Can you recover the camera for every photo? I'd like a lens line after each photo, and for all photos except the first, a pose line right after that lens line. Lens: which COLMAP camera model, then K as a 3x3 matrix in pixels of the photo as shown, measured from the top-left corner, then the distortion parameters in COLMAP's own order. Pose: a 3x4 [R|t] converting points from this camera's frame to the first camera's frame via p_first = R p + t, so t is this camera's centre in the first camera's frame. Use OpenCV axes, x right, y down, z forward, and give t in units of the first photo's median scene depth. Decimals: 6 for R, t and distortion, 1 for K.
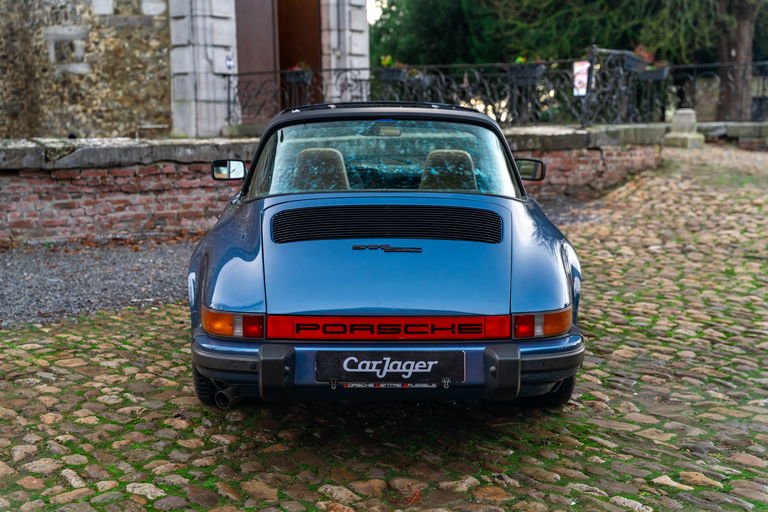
lens RADIAL K [[1094.8, 0, 396.4], [0, 1094.8, 293.1], [0, 0, 1]] dist [0.197201, 0.000000]
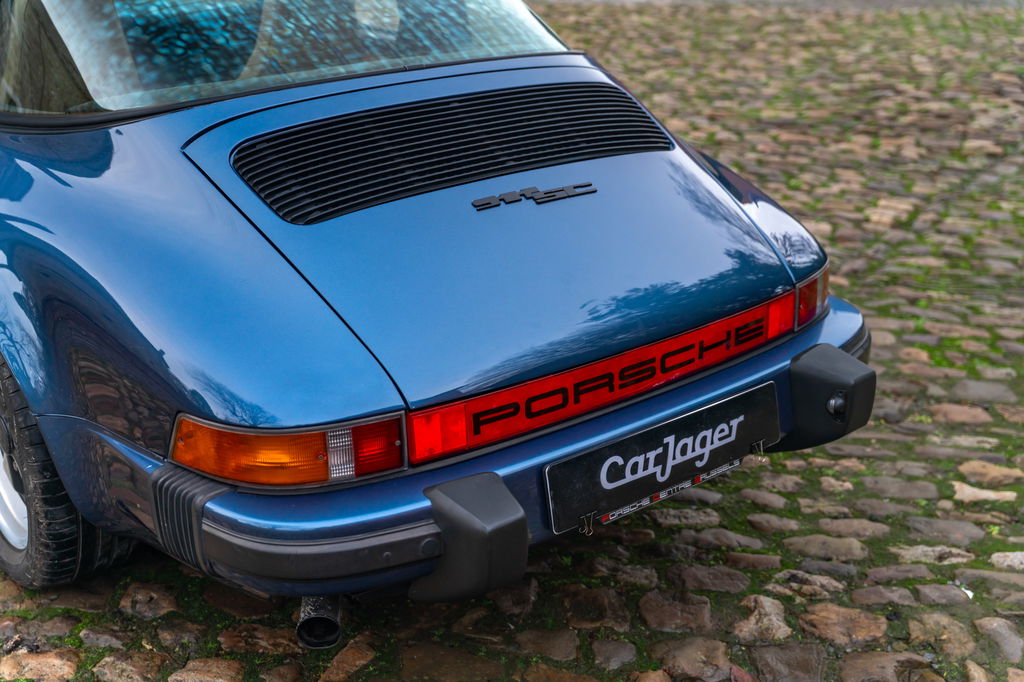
lens RADIAL K [[1253.1, 0, 512.4], [0, 1253.1, 344.8], [0, 0, 1]] dist [0.020811, 0.000000]
pose [[0.795942, -0.234520, 0.558101, -0.345215], [0.125310, 0.965772, 0.227117, -0.107025], [-0.592261, -0.110836, 0.798086, 0.607016]]
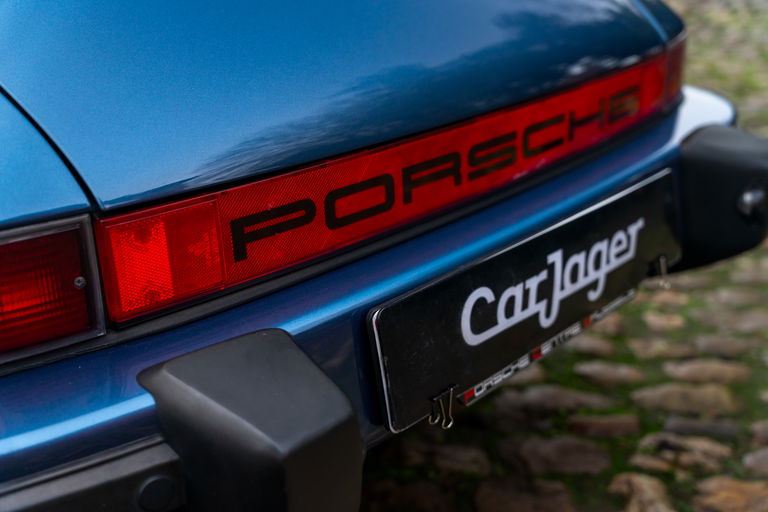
lens RADIAL K [[939.8, 0, 385.1], [0, 939.8, 247.7], [0, 0, 1]] dist [0.020811, 0.000000]
pose [[0.689551, -0.281697, 0.667207, -0.199167], [0.144042, 0.956194, 0.254843, -0.011182], [-0.709768, -0.079621, 0.699921, 0.845589]]
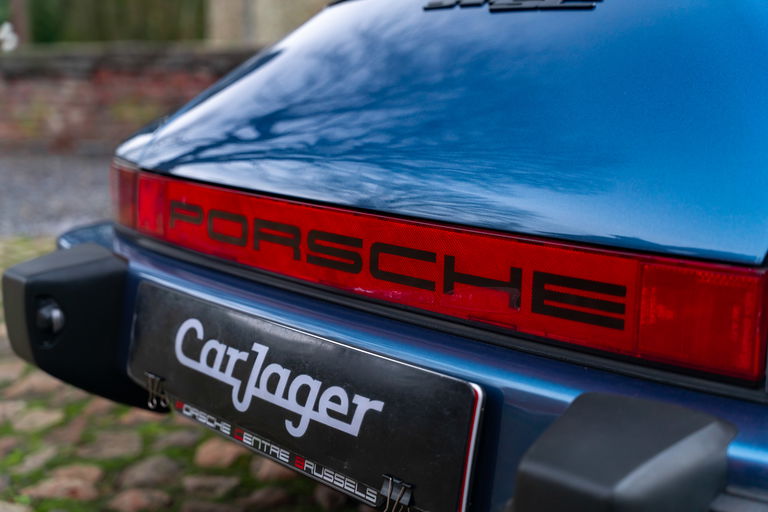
lens RADIAL K [[1008.2, 0, 380.6], [0, 1008.2, 258.0], [0, 0, 1]] dist [0.017782, 0.000000]
pose [[0.660047, 0.138140, -0.738414, 0.192931], [-0.139367, 0.988401, 0.060331, 0.017350], [0.738184, 0.063090, 0.671643, 0.836030]]
